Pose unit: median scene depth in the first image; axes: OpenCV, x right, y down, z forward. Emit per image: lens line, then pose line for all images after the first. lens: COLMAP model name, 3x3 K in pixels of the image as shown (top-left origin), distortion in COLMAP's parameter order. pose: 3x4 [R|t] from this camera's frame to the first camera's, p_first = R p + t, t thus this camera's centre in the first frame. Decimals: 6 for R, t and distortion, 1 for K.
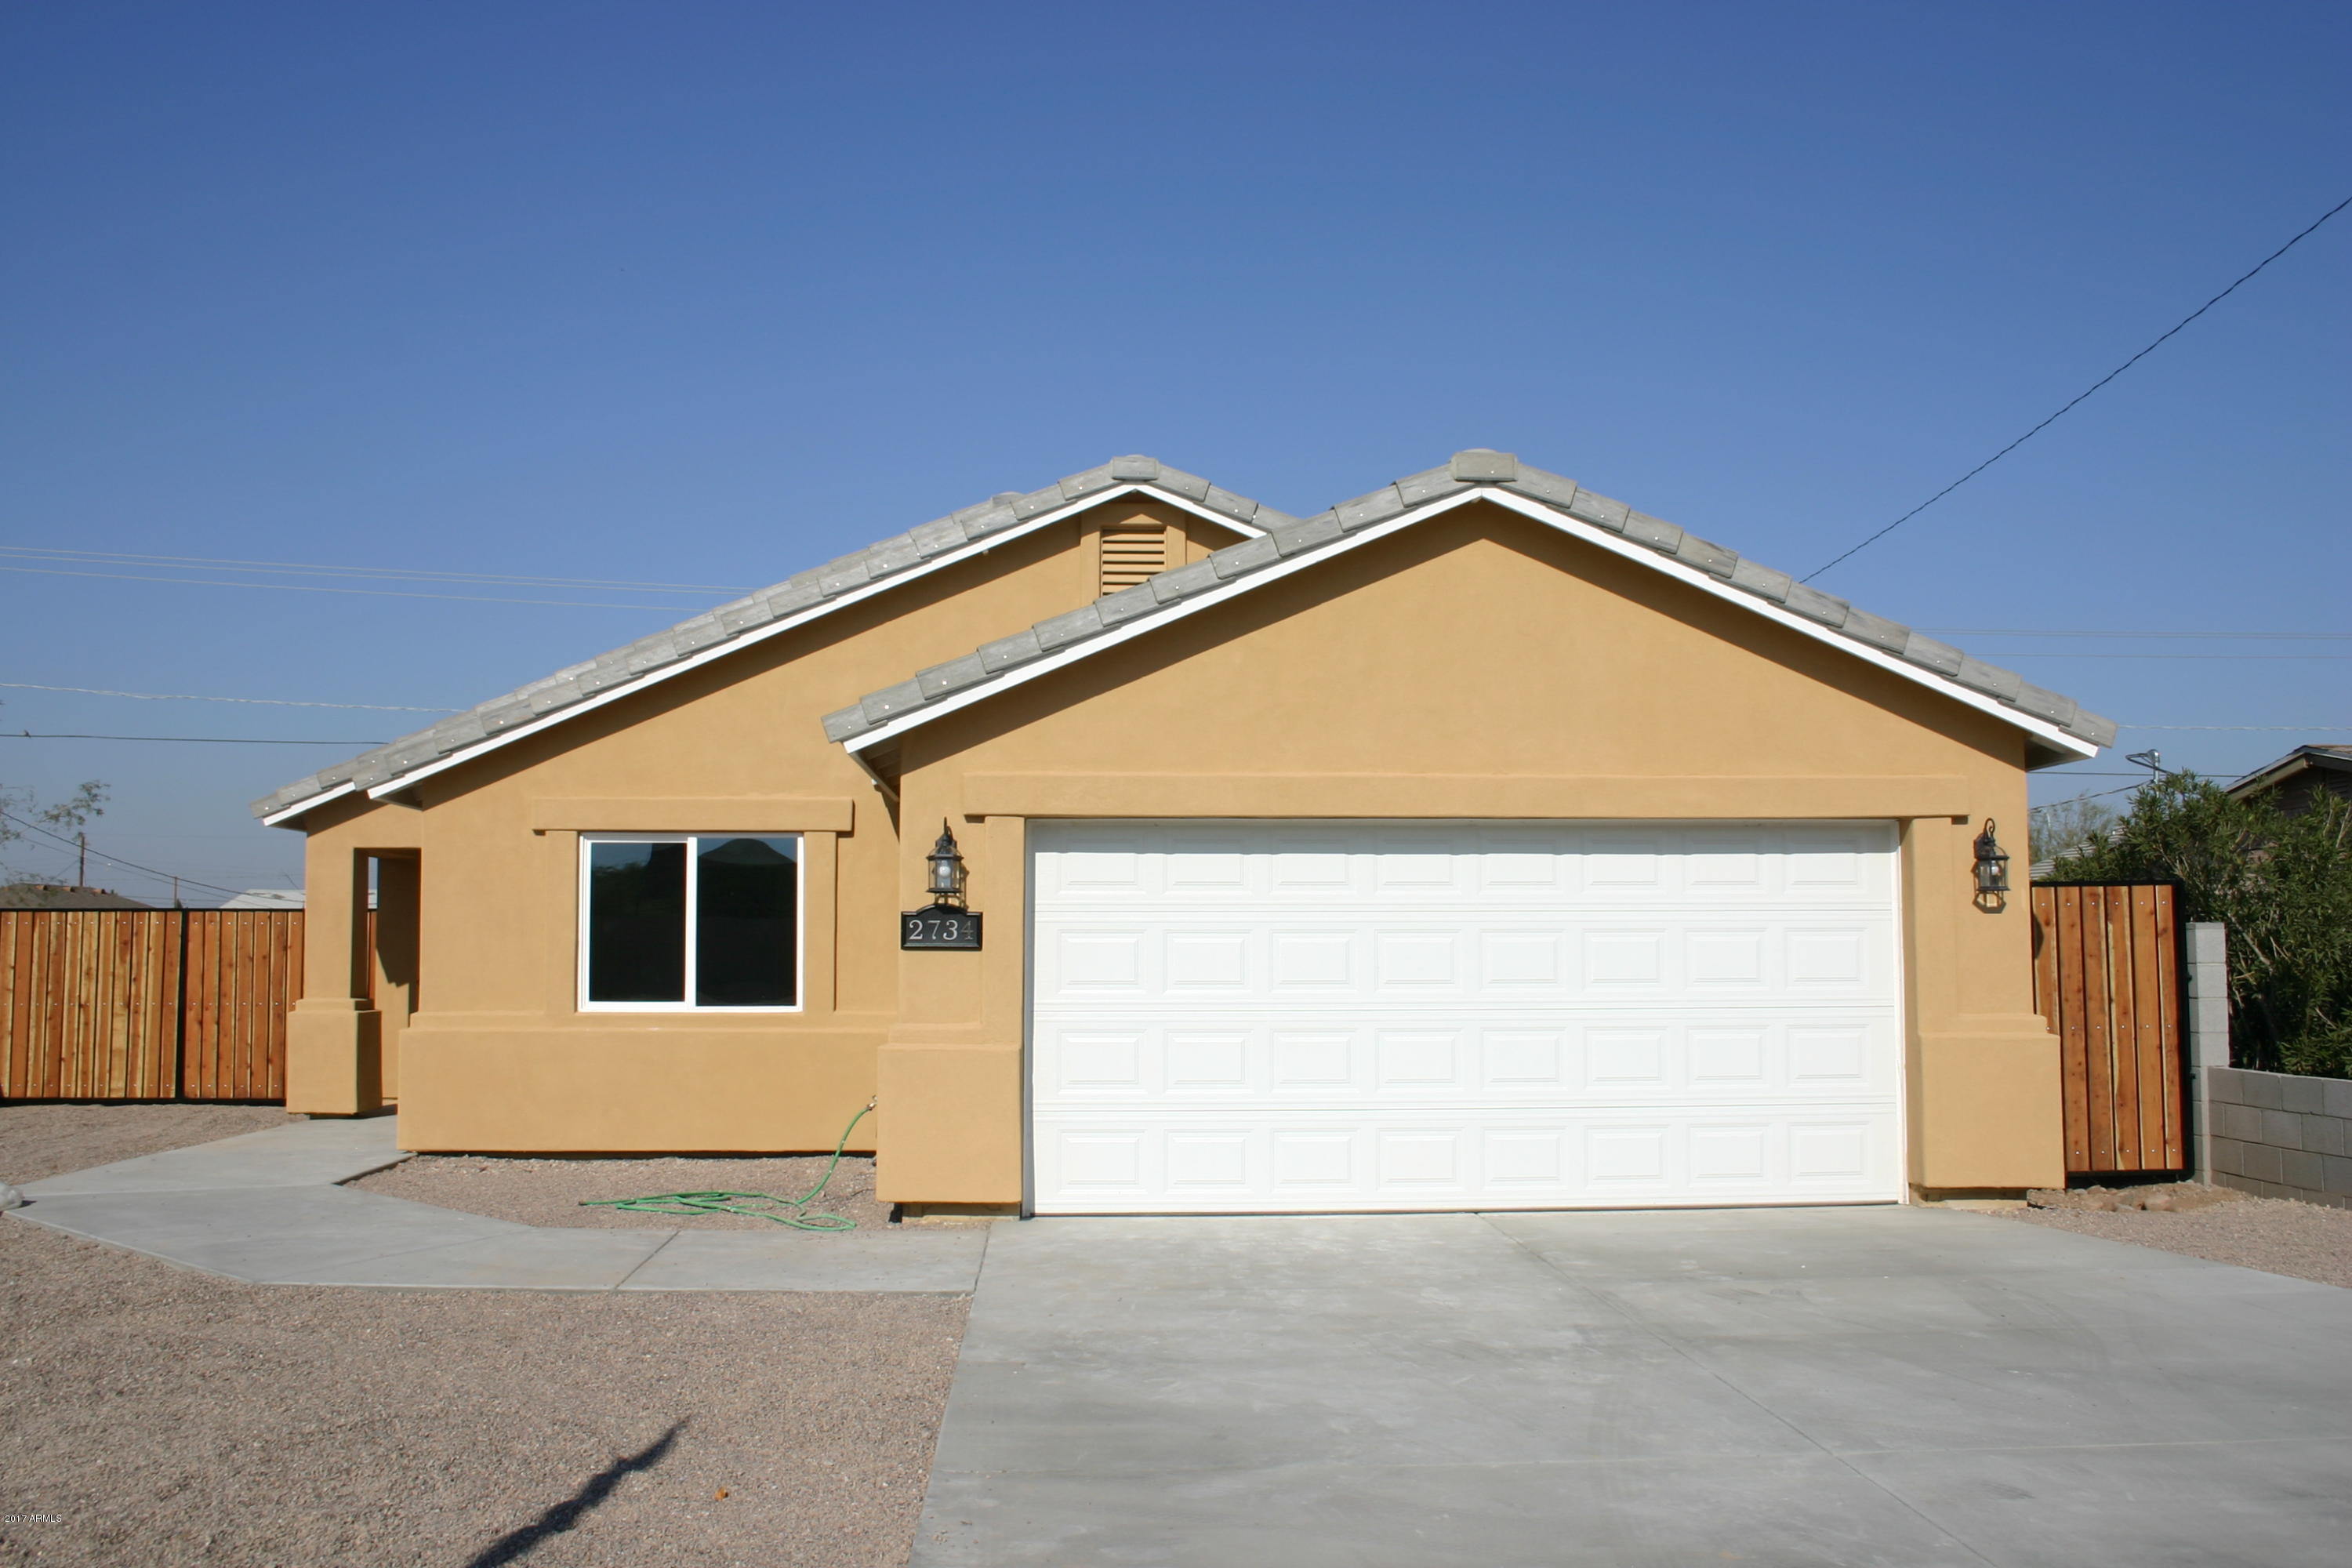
lens RADIAL K [[2272.1, 0, 1173.1], [0, 2272.1, 766.0], [0, 0, 1]] dist [-0.184718, 0.244598]
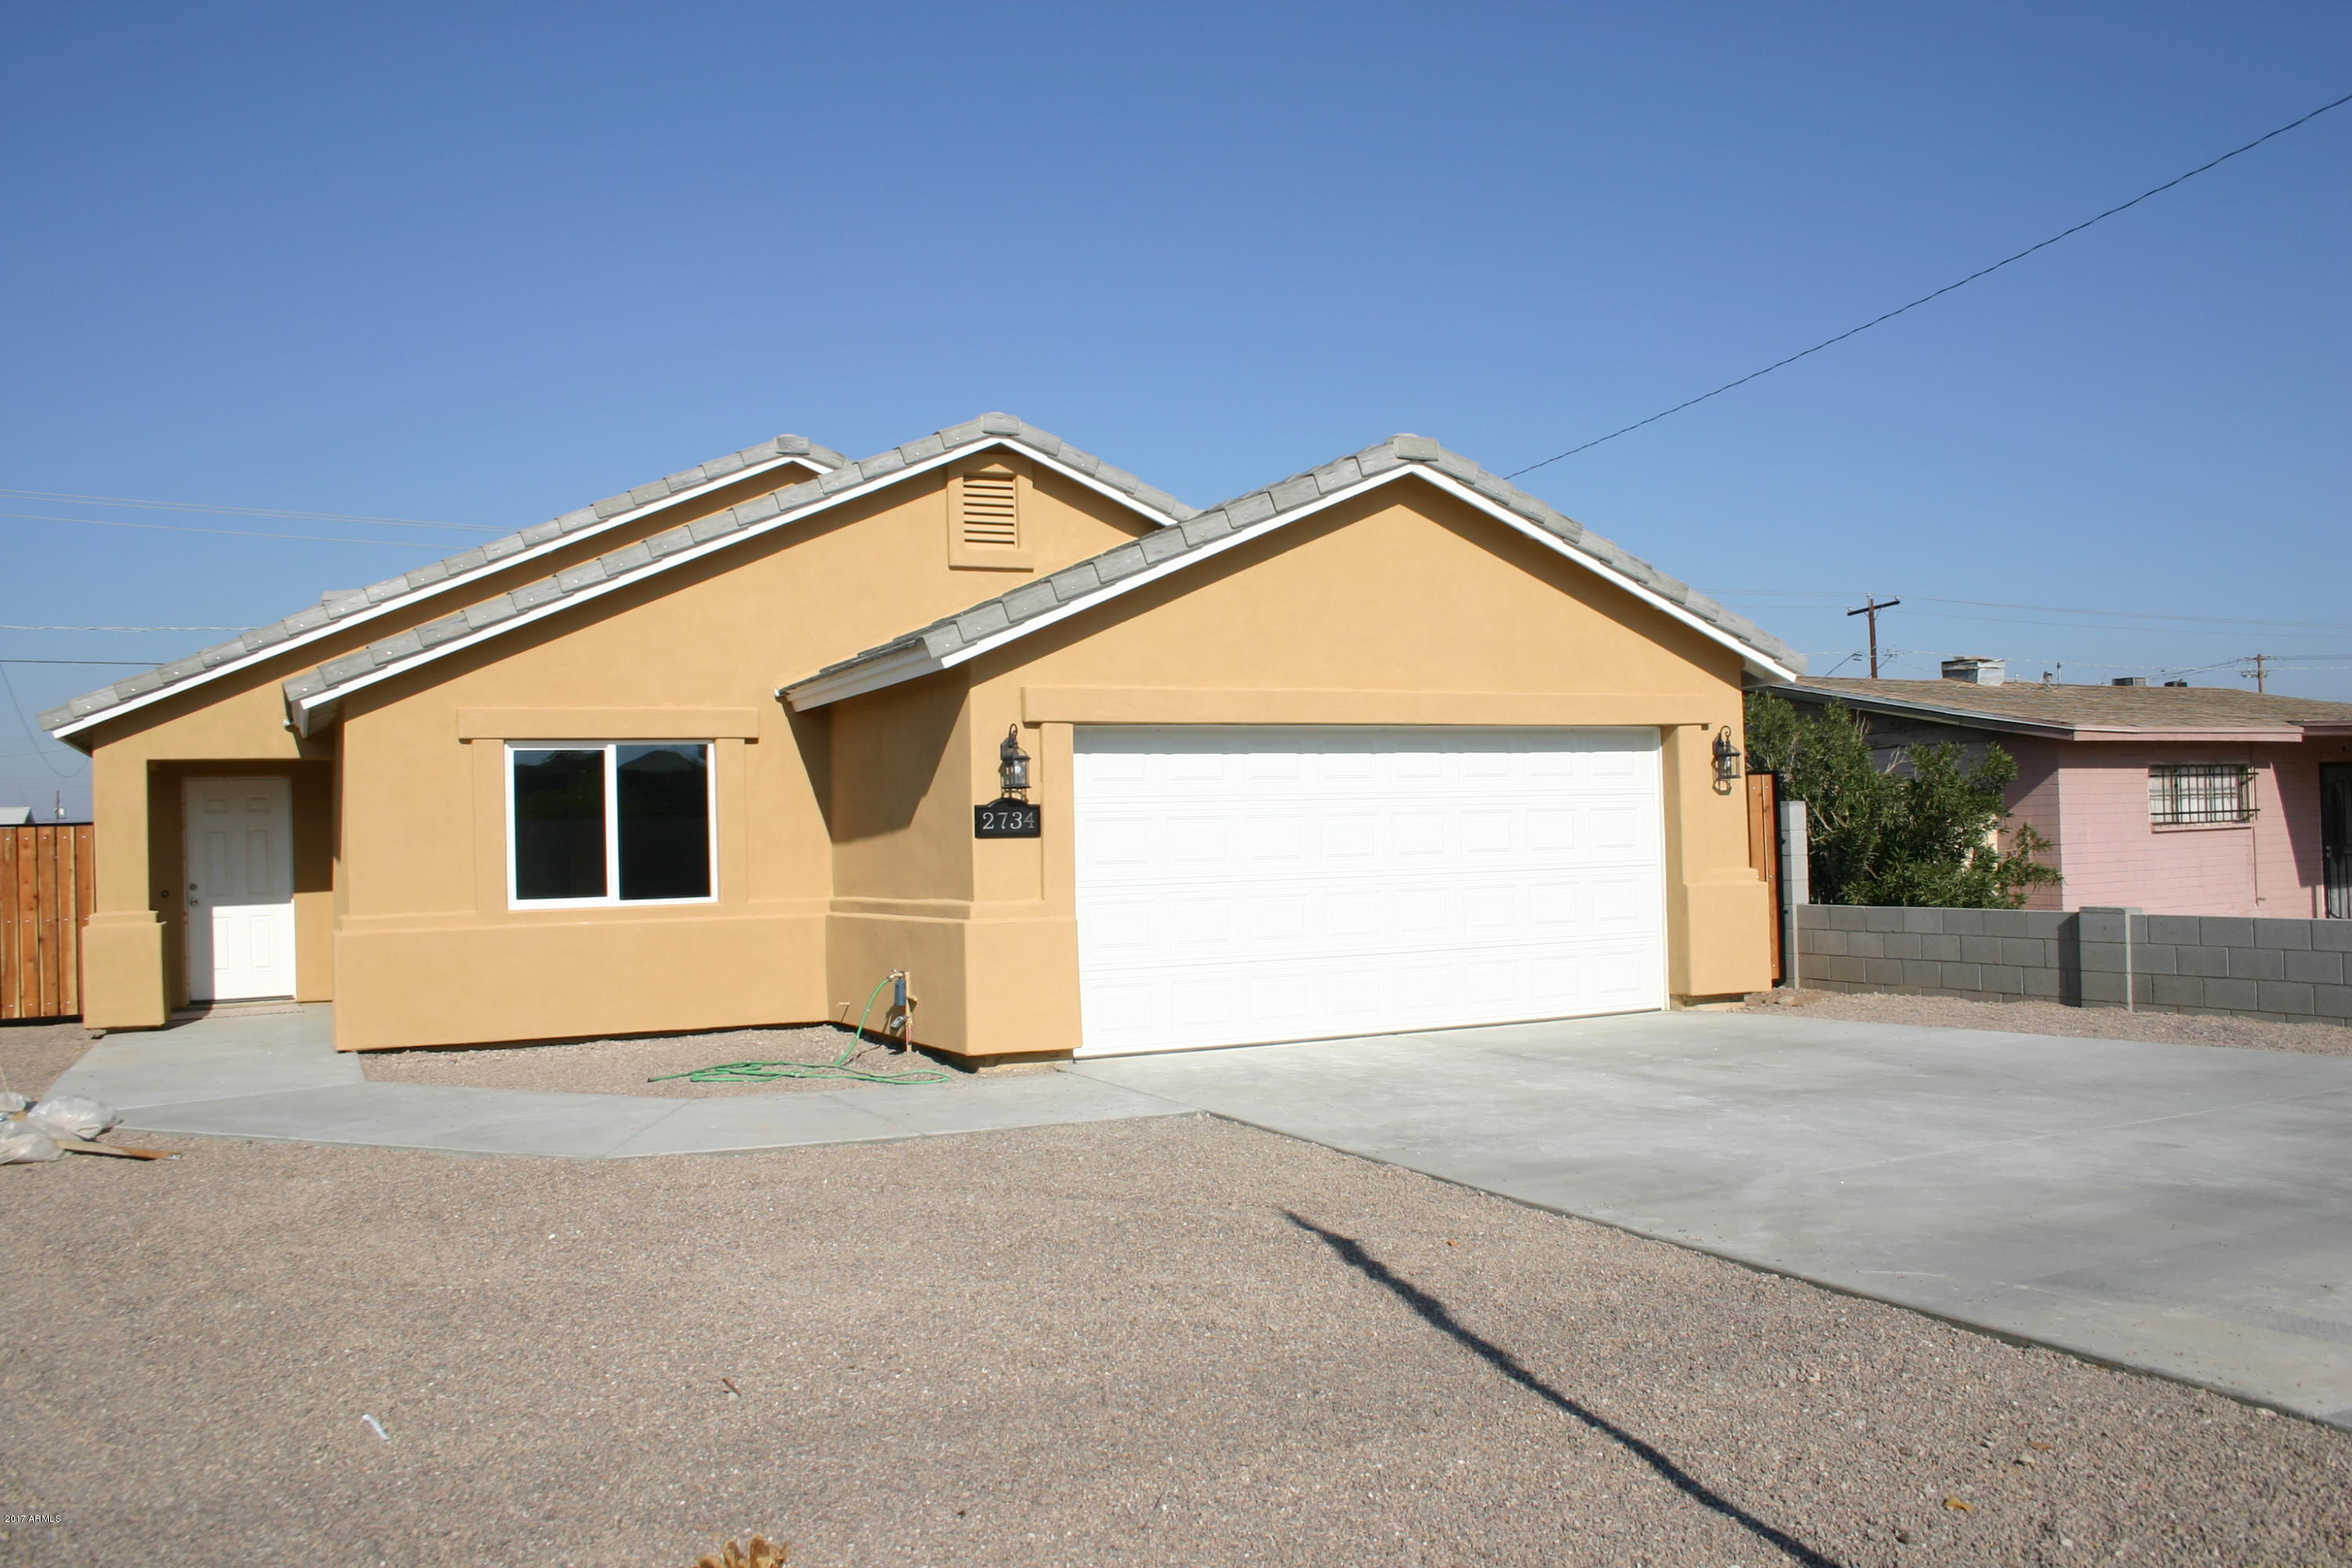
lens RADIAL K [[2071.5, 0, 1176.0], [0, 2071.5, 784.0], [0, 0, 1]] dist [-0.209677, 0.262732]
pose [[0.909288, -0.012680, 0.415975, -0.432264], [-0.007973, 0.998822, 0.047874, 0.001772], [-0.416092, -0.046848, 0.908115, -0.002922]]
